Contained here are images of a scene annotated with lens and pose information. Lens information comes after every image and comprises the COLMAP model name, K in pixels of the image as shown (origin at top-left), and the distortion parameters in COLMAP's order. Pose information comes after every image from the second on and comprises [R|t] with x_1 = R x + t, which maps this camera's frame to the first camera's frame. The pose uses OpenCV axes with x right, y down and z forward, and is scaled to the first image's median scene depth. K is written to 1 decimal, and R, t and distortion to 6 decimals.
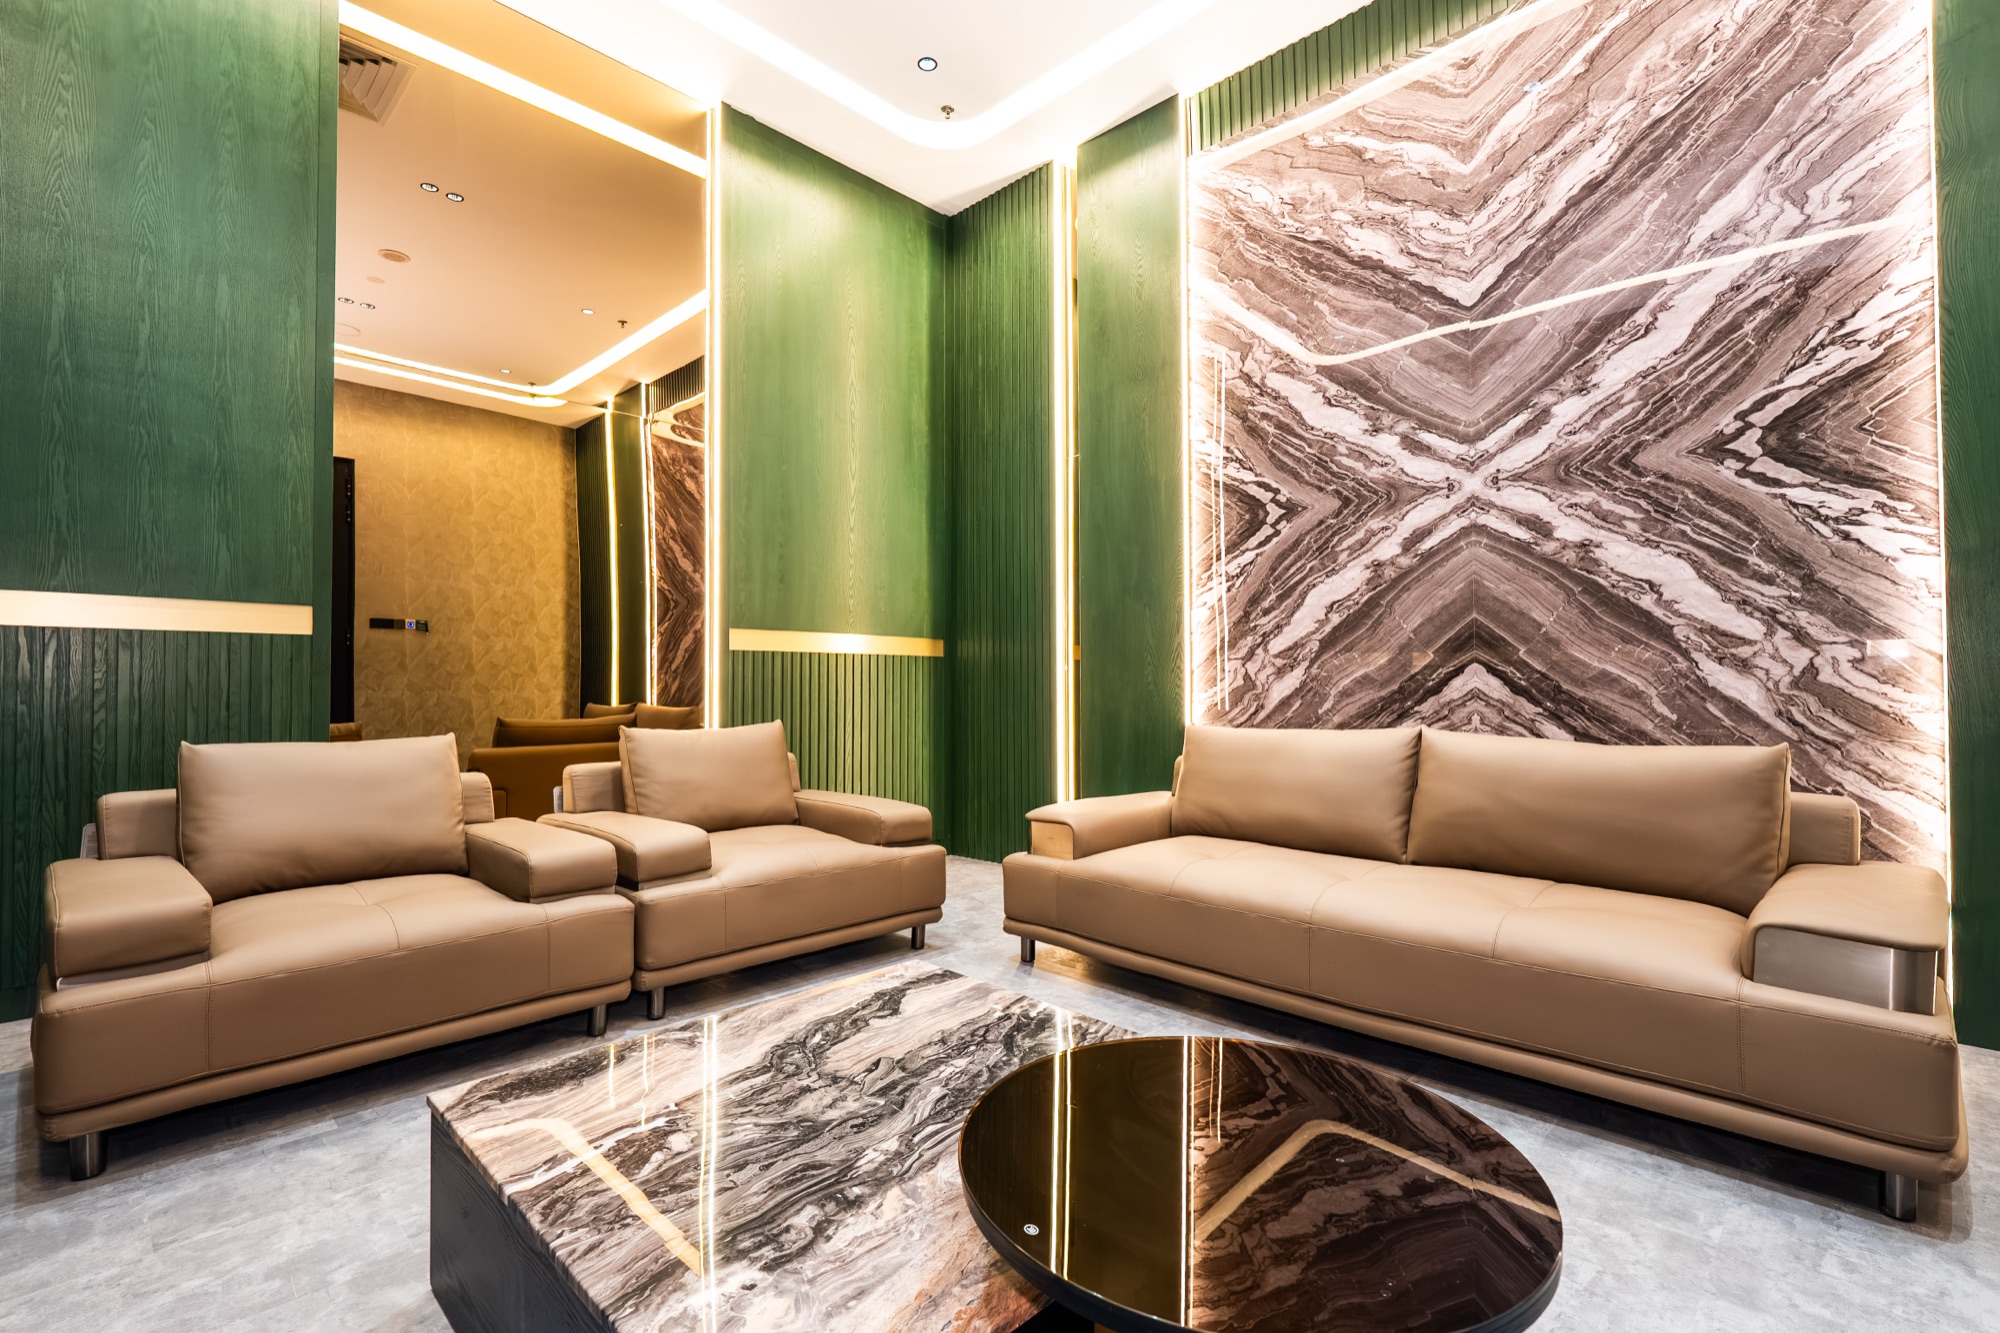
lens RADIAL K [[903.6, 0, 1000.0], [0, 903.6, 666.5], [0, 0, 1]] dist [-0.000881, -0.000341]
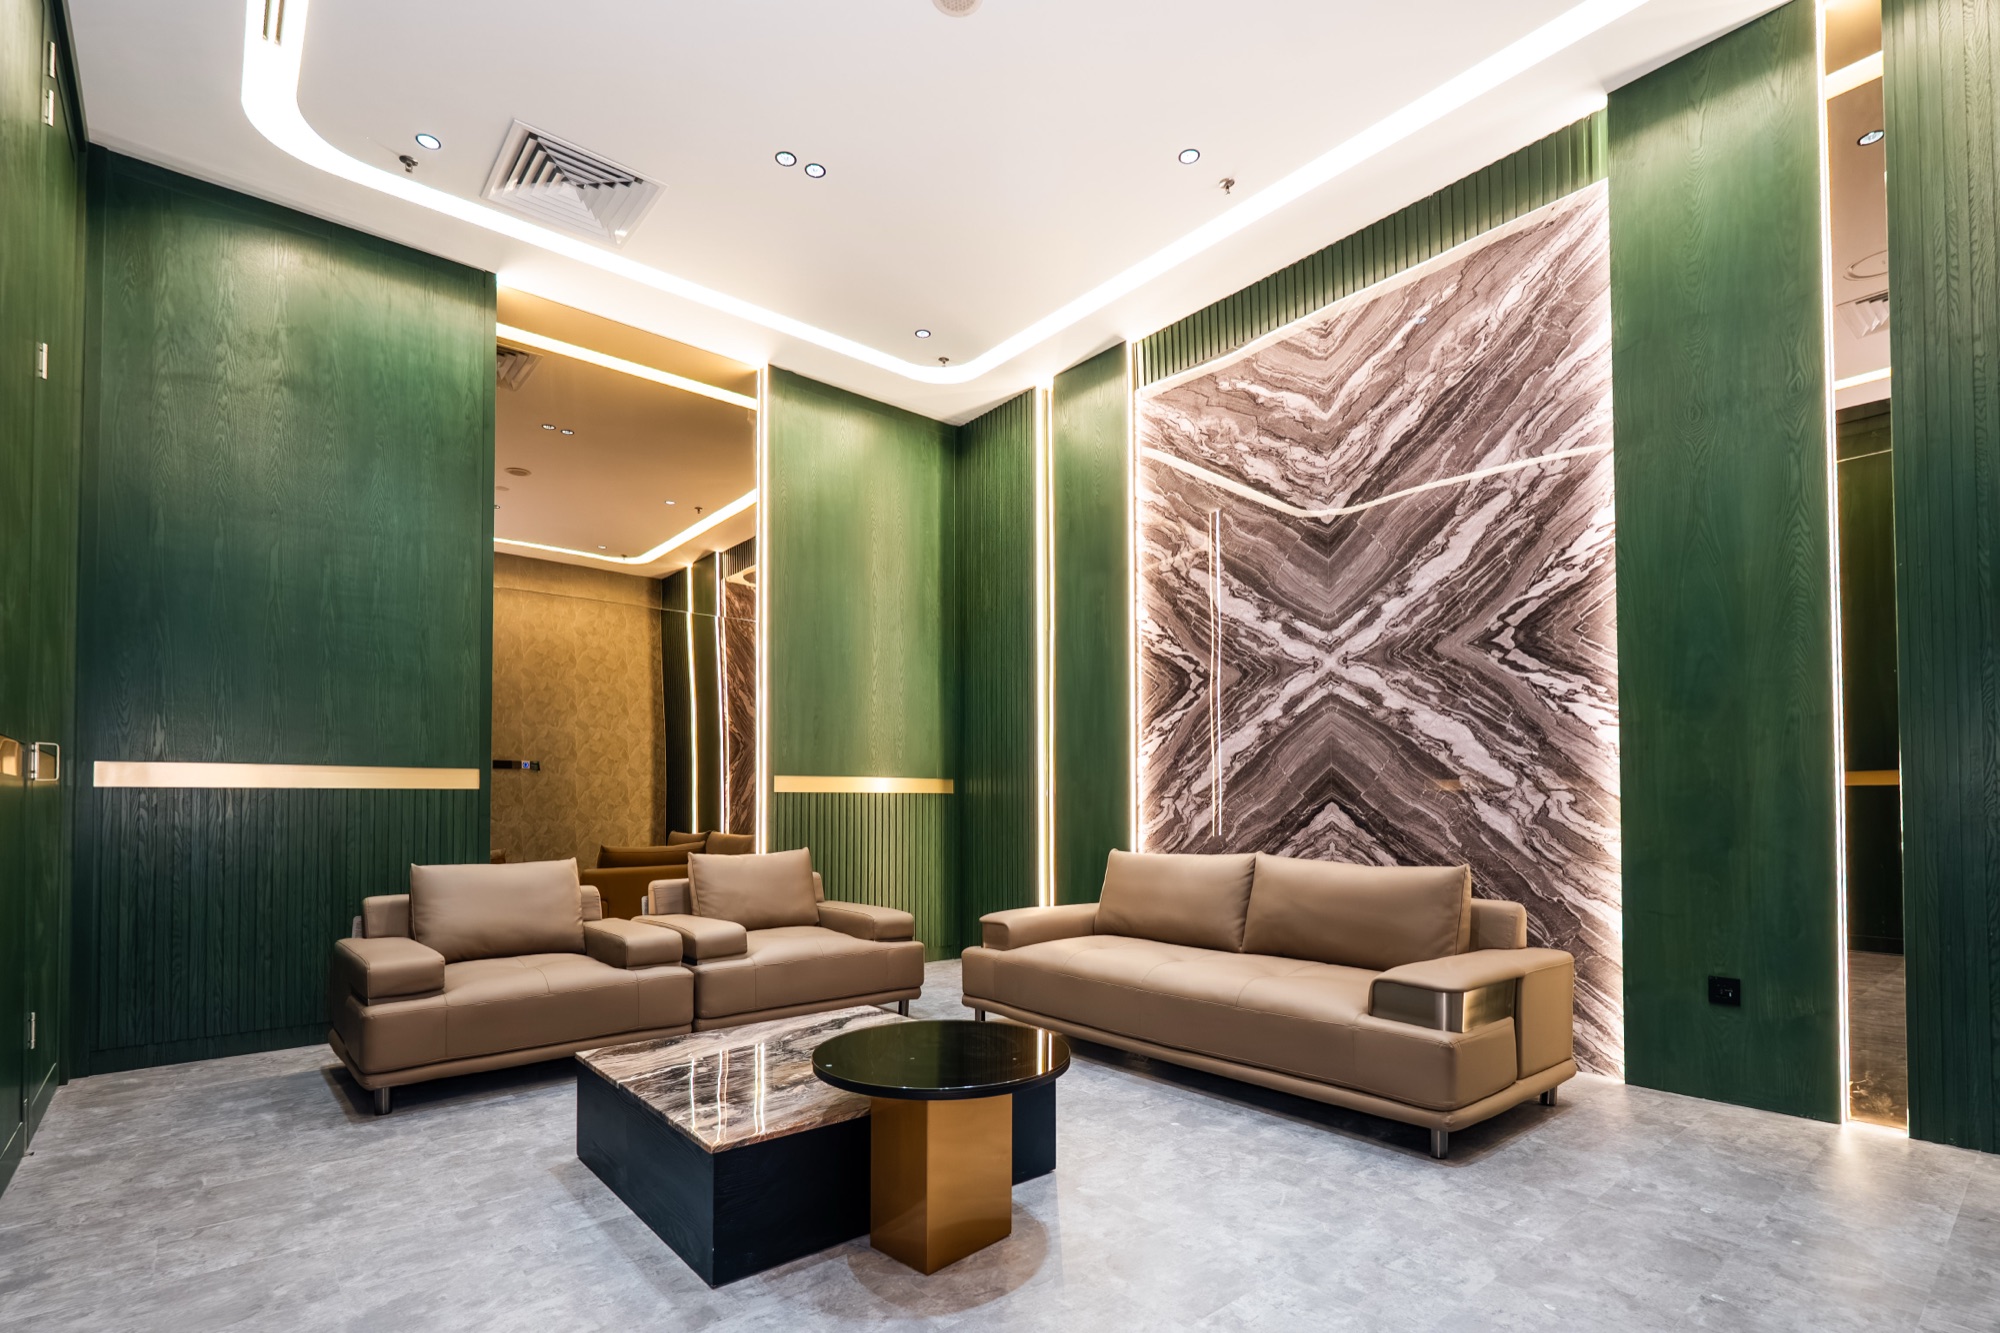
lens RADIAL K [[933.0, 0, 1004.1], [0, 933.0, 770.8], [0, 0, 1]] dist [-0.000688, -0.000076]
pose [[0.995895, -0.009253, -0.090043, 0.189921], [0.007651, 0.999807, -0.018121, -0.029347], [0.090193, 0.017358, 0.995773, -0.378828]]
